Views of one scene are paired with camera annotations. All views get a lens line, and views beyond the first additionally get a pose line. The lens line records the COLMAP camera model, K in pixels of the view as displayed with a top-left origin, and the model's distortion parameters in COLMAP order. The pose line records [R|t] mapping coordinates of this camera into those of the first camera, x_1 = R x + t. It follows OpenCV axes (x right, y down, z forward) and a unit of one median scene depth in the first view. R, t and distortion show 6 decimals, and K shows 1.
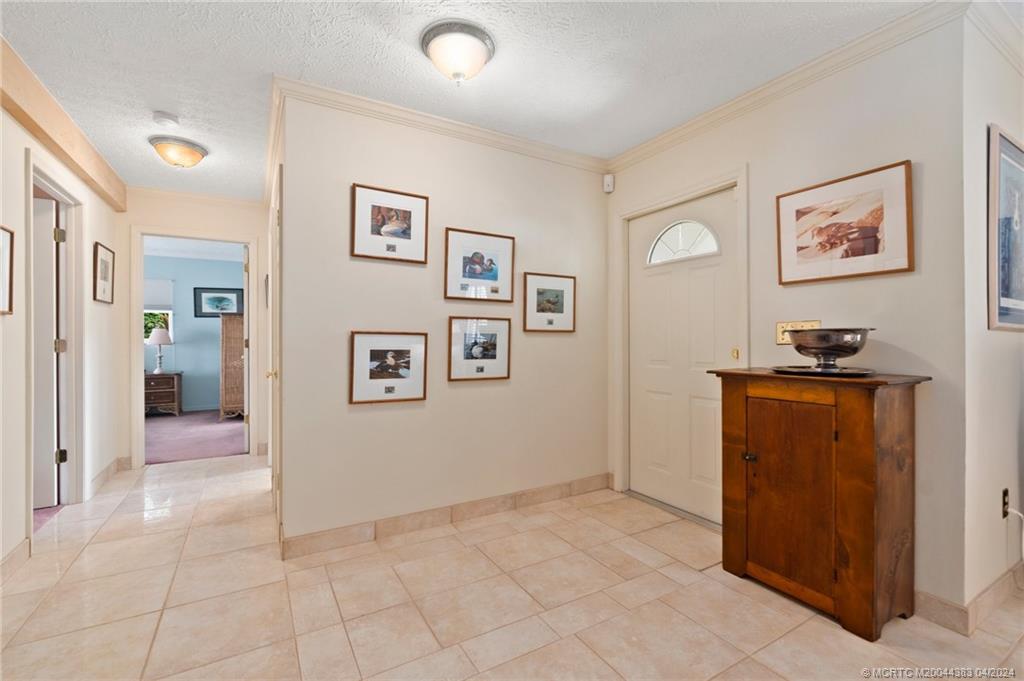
lens RADIAL K [[444.4, 0, 513.1], [0, 444.4, 337.6], [0, 0, 1]] dist [-0.004943, -0.000606]
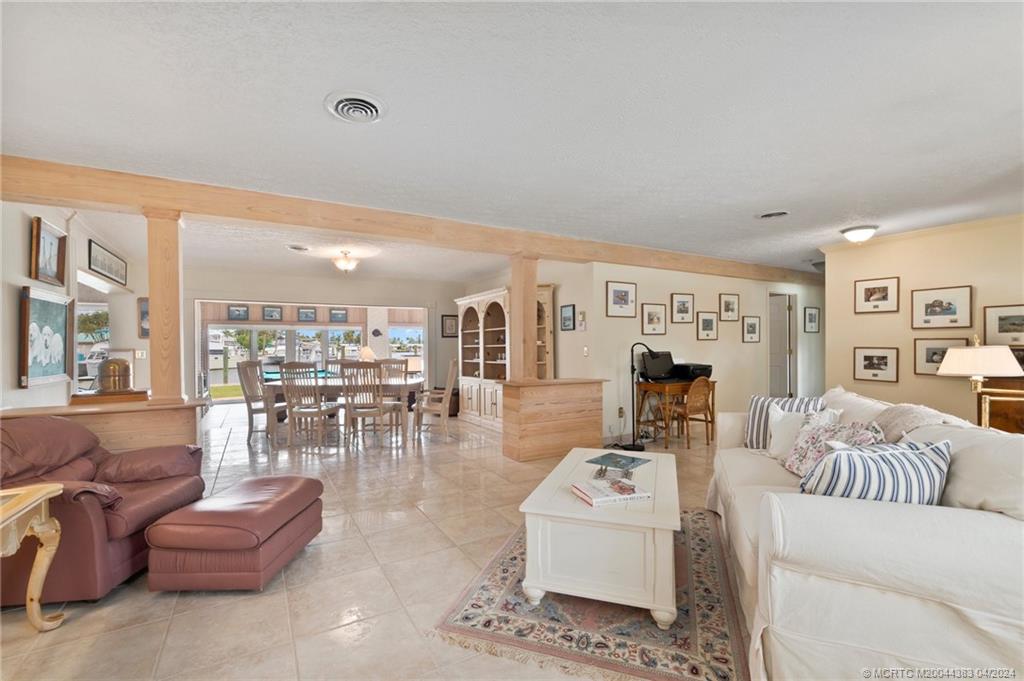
lens RADIAL K [[444.4, 0, 511.2], [0, 444.4, 346.9], [0, 0, 1]] dist [-0.004943, -0.000606]
pose [[-0.007846, 0.001808, -0.999968, 1.606433], [0.008203, 0.999965, 0.001744, -0.028815], [0.999936, -0.008189, -0.007860, -0.609088]]
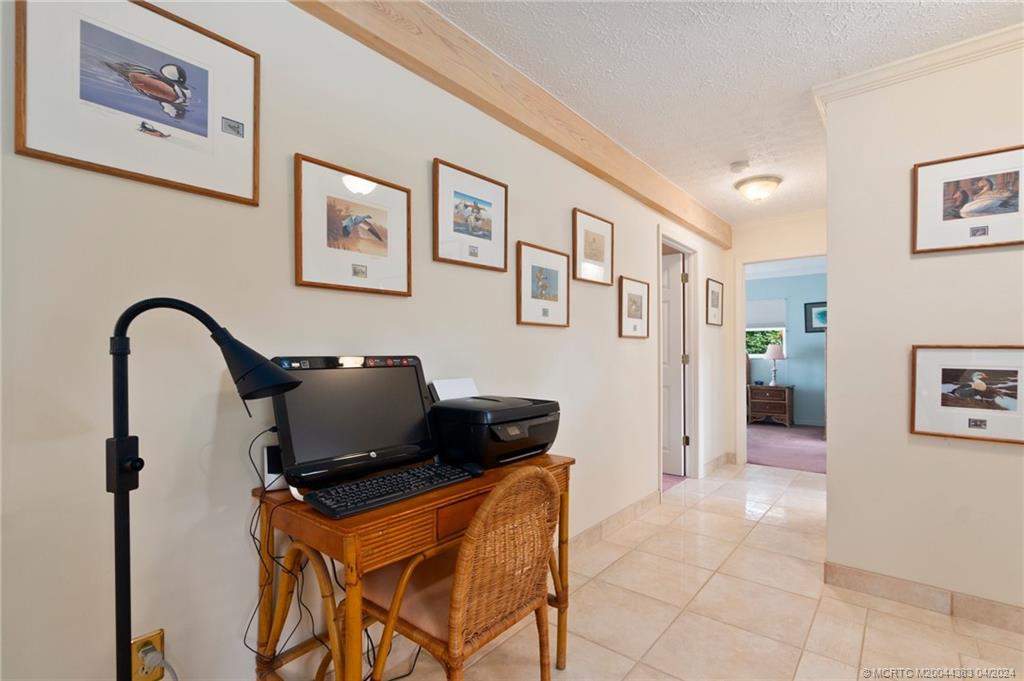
lens RADIAL K [[478.6, 0, 516.7], [0, 478.6, 352.0], [0, 0, 1]] dist [0.001286, 0.001324]
pose [[0.347486, -0.003404, -0.937679, 0.182483], [0.002682, 0.999993, -0.002637, -0.001465], [0.937681, -0.001598, 0.347492, 0.003489]]
